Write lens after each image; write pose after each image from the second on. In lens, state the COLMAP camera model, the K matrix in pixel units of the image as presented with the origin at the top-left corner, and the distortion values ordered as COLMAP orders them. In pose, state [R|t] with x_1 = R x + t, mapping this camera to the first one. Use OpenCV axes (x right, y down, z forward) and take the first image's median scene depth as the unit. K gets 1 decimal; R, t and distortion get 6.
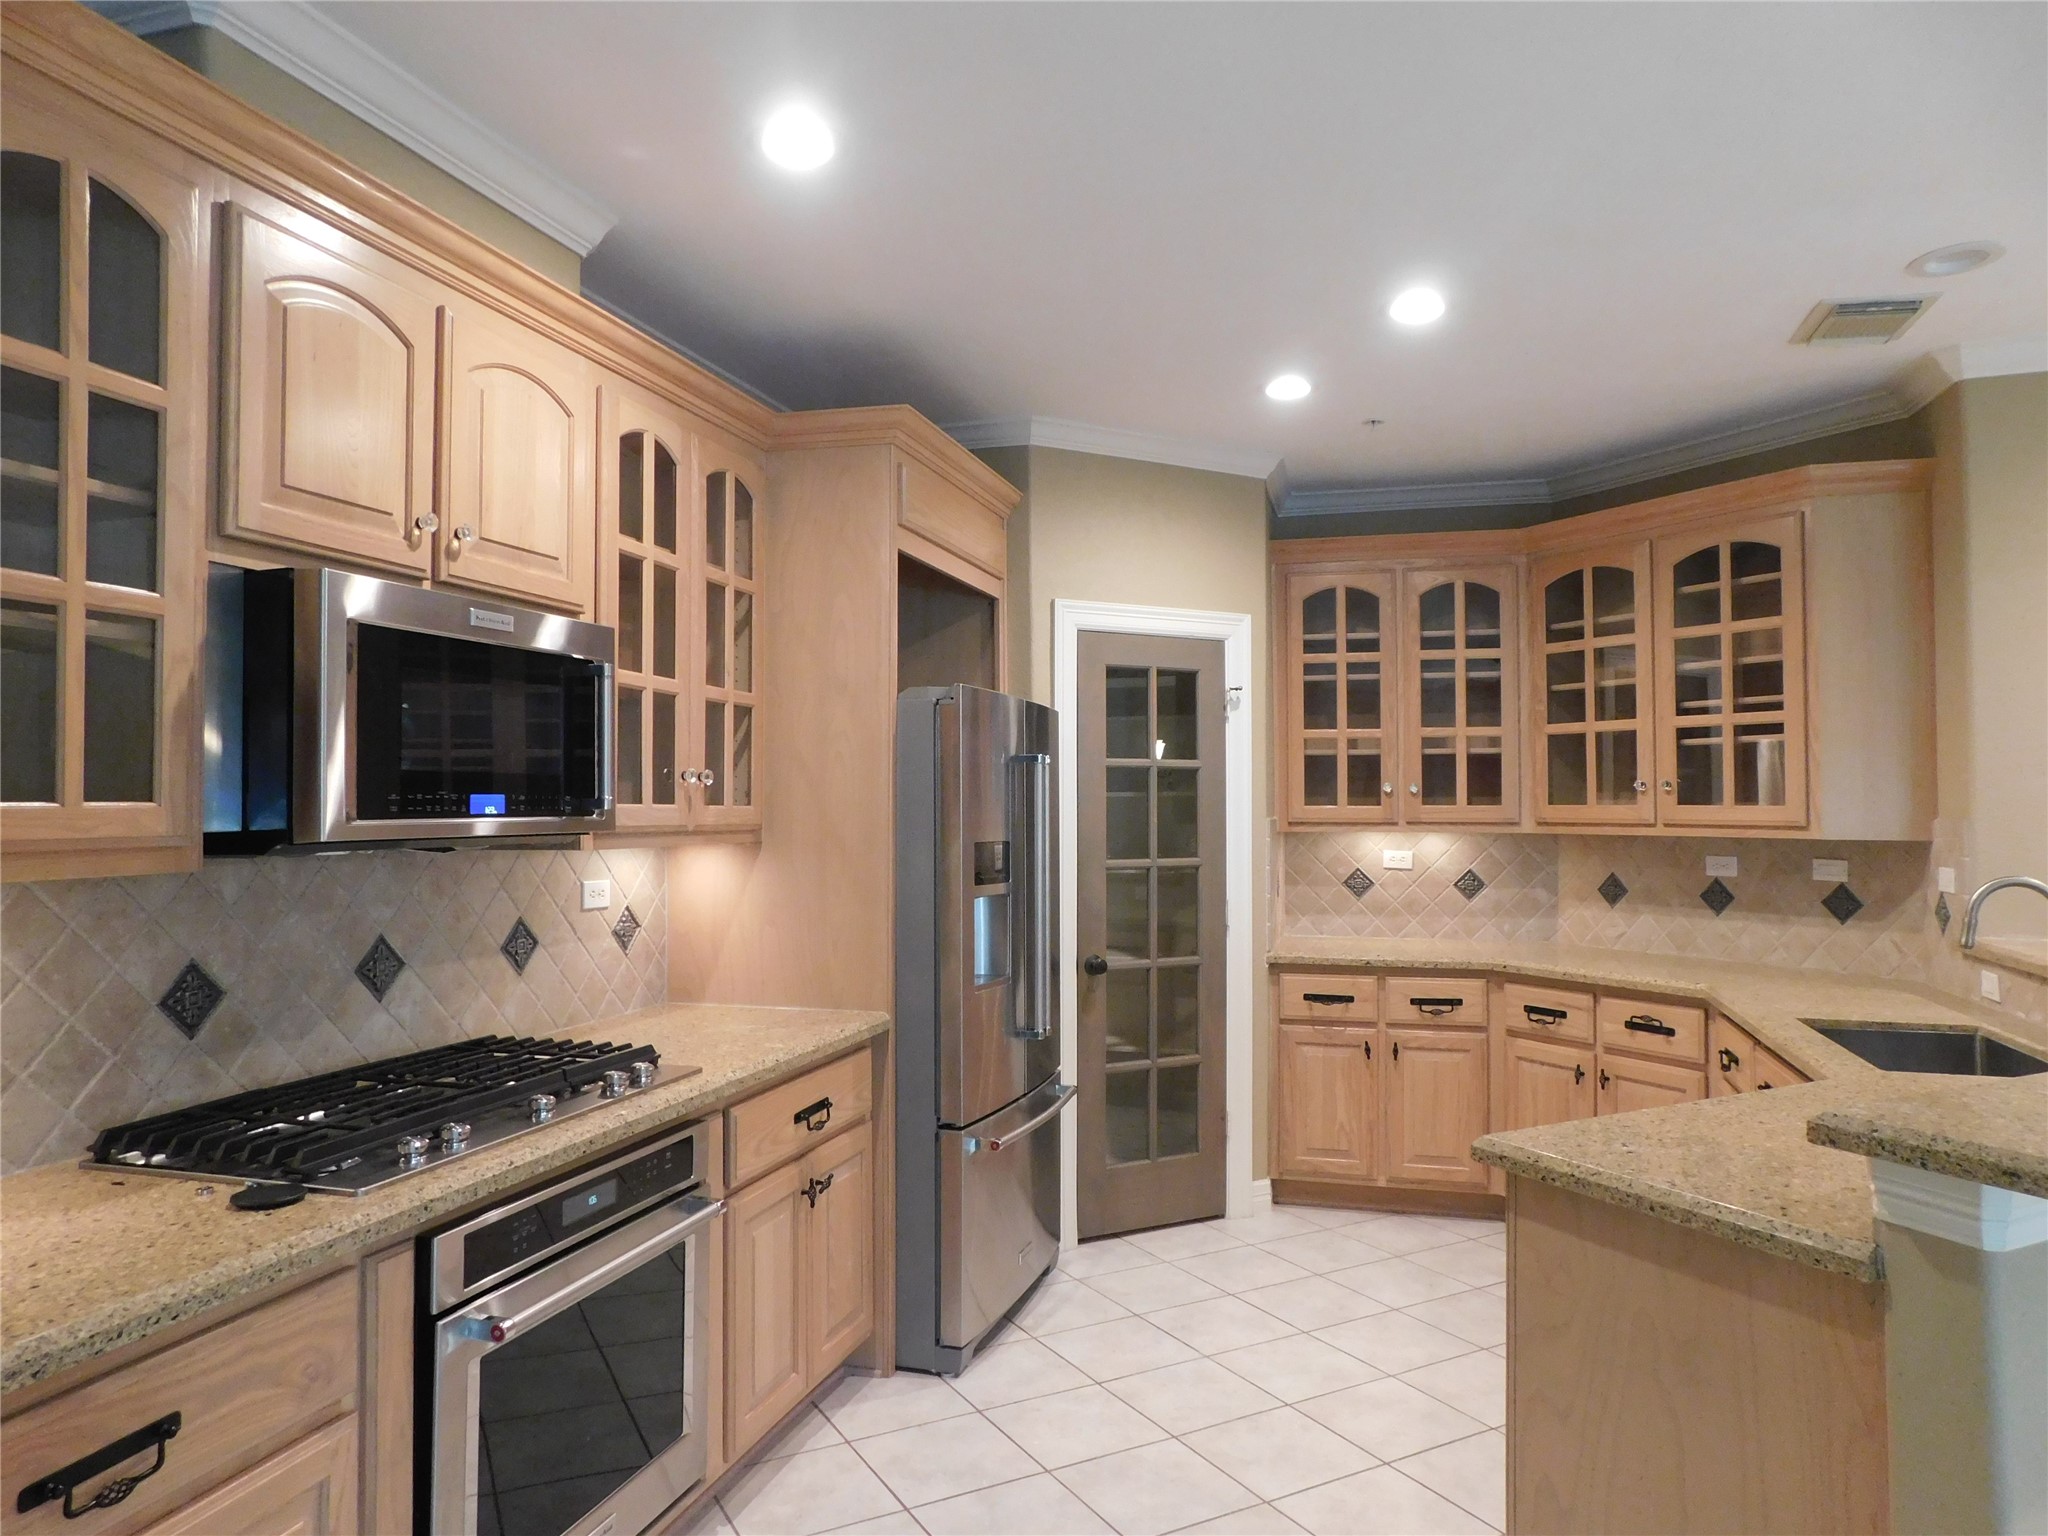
lens RADIAL K [[1365.2, 0, 1014.7], [0, 1365.2, 769.6], [0, 0, 1]] dist [-0.069402, 0.065614]
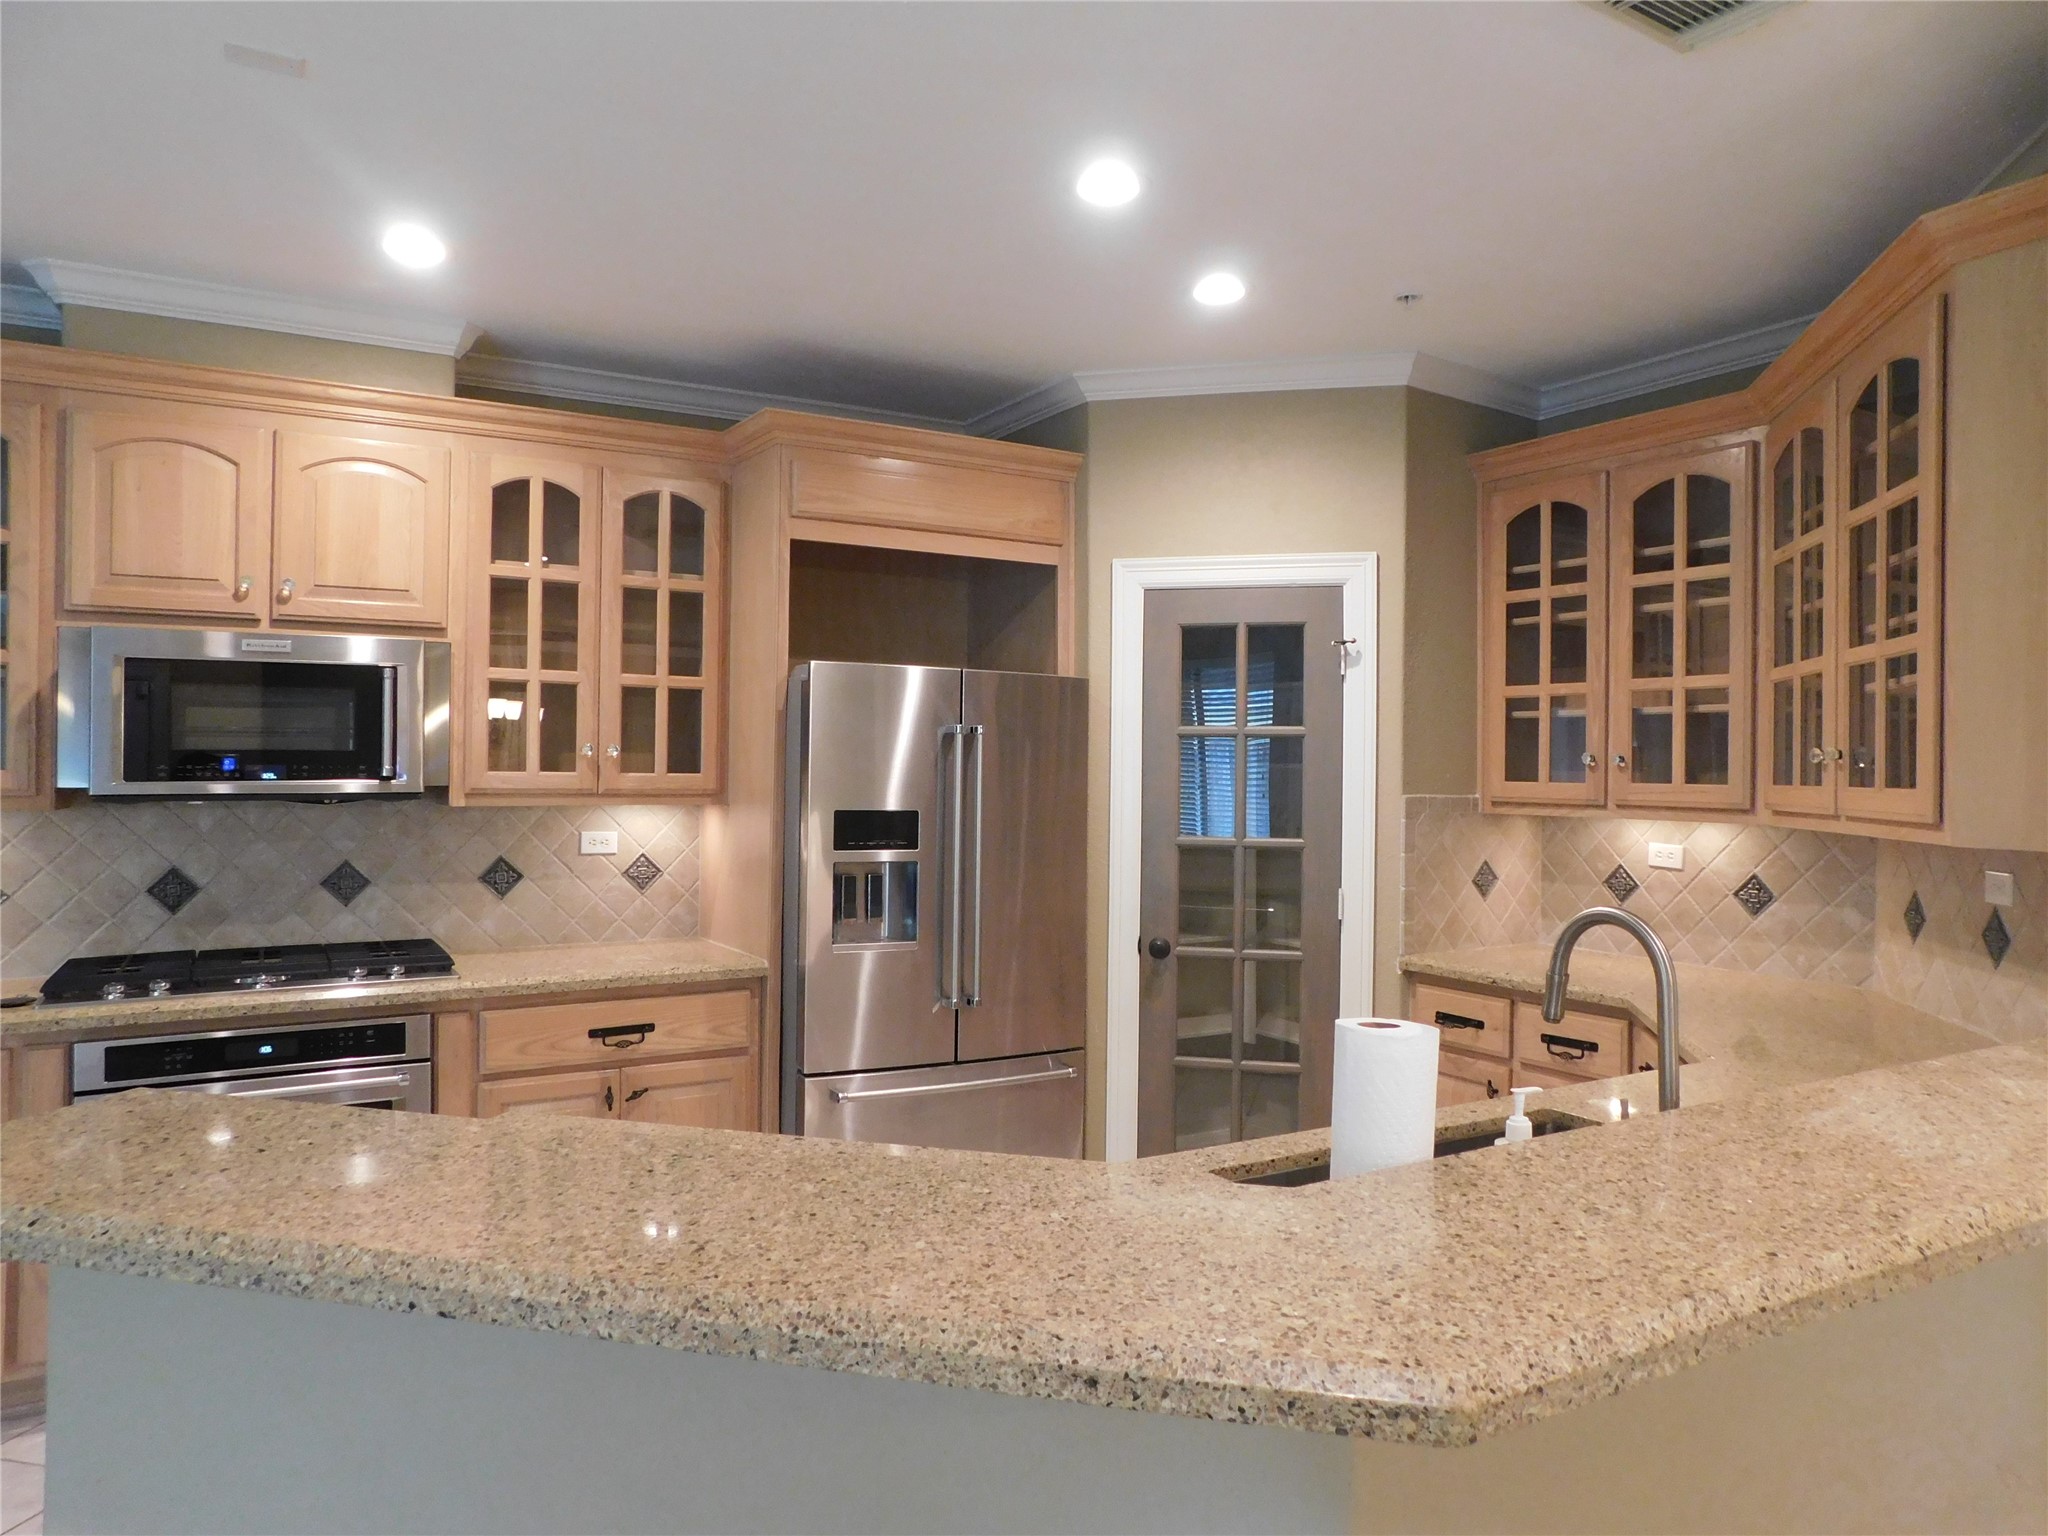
lens RADIAL K [[1365.2, 0, 1014.7], [0, 1365.2, 769.6], [0, 0, 1]] dist [-0.069402, 0.065614]
pose [[0.736542, 0.008552, -0.676338, 0.612637], [0.008674, 0.999718, 0.022088, -0.000687], [0.676336, -0.022135, 0.736260, 0.247454]]
